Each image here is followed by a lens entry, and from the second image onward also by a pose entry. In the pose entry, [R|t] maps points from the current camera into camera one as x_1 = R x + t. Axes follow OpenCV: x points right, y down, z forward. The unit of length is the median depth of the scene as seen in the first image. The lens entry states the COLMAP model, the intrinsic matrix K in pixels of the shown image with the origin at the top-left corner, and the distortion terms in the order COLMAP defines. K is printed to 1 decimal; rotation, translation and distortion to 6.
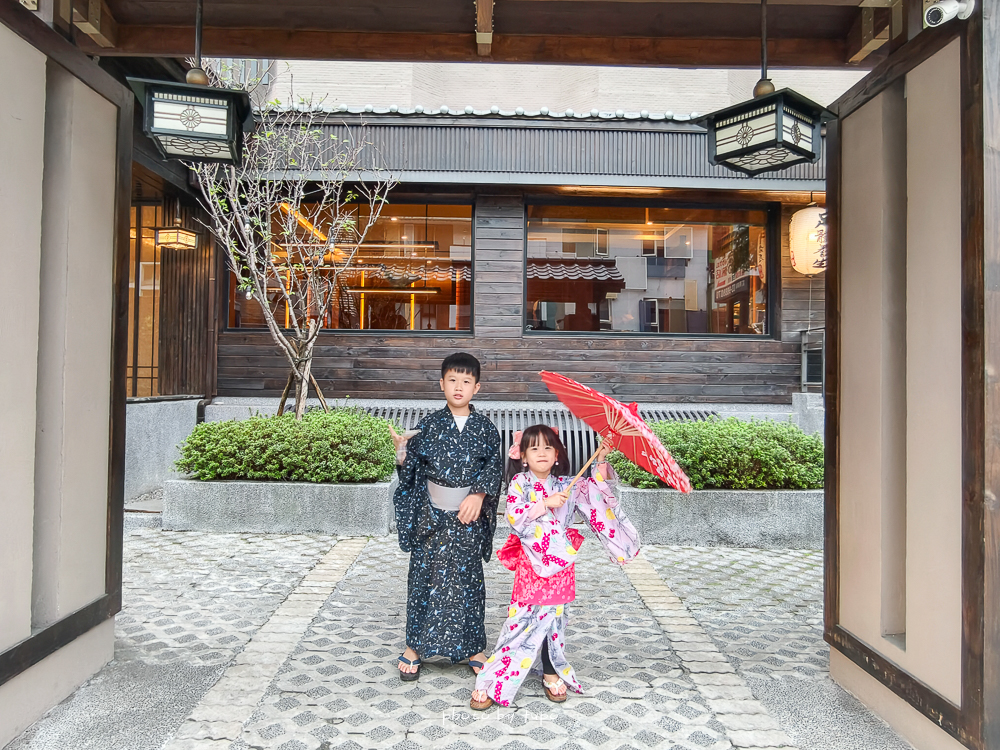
lens RADIAL K [[706.9, 0, 500.0], [0, 706.9, 375.0], [0, 0, 1]] dist [-0.078868, 0.077874]
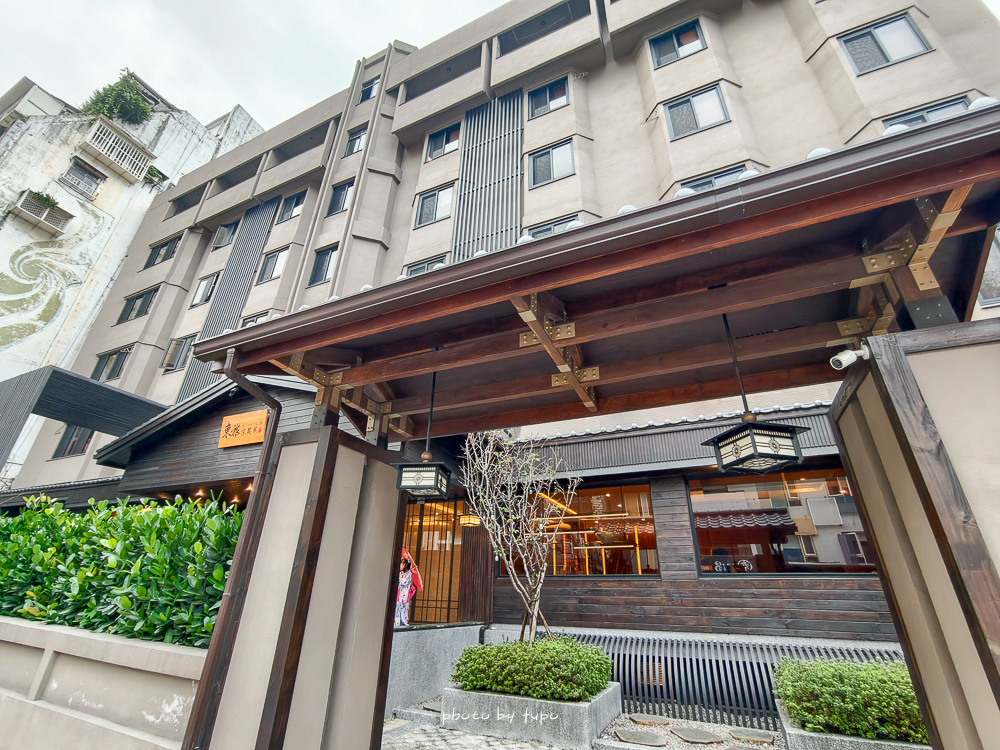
lens RADIAL K [[452.5, 0, 500.0], [0, 452.5, 375.0], [0, 0, 1]] dist [-0.025628, 0.010726]
pose [[0.898706, -0.187497, -0.396450, 0.154753], [-0.007466, 0.897326, -0.441305, -0.033470], [0.438489, 0.399564, 0.805032, -0.020597]]
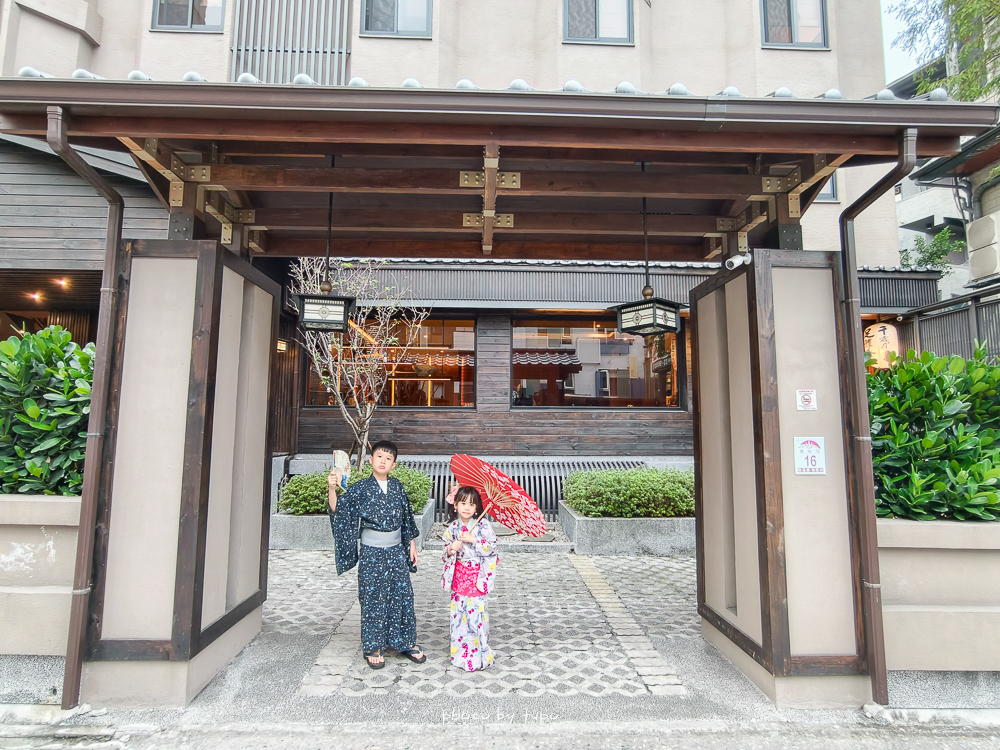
lens RADIAL K [[542.8, 0, 500.0], [0, 542.8, 375.0], [0, 0, 1]] dist [-0.060565, 0.042298]
pose [[0.999846, -0.005874, 0.016563, -0.009882], [0.007348, 0.995878, -0.090402, -0.039551], [-0.015964, 0.090510, 0.995768, -0.175025]]
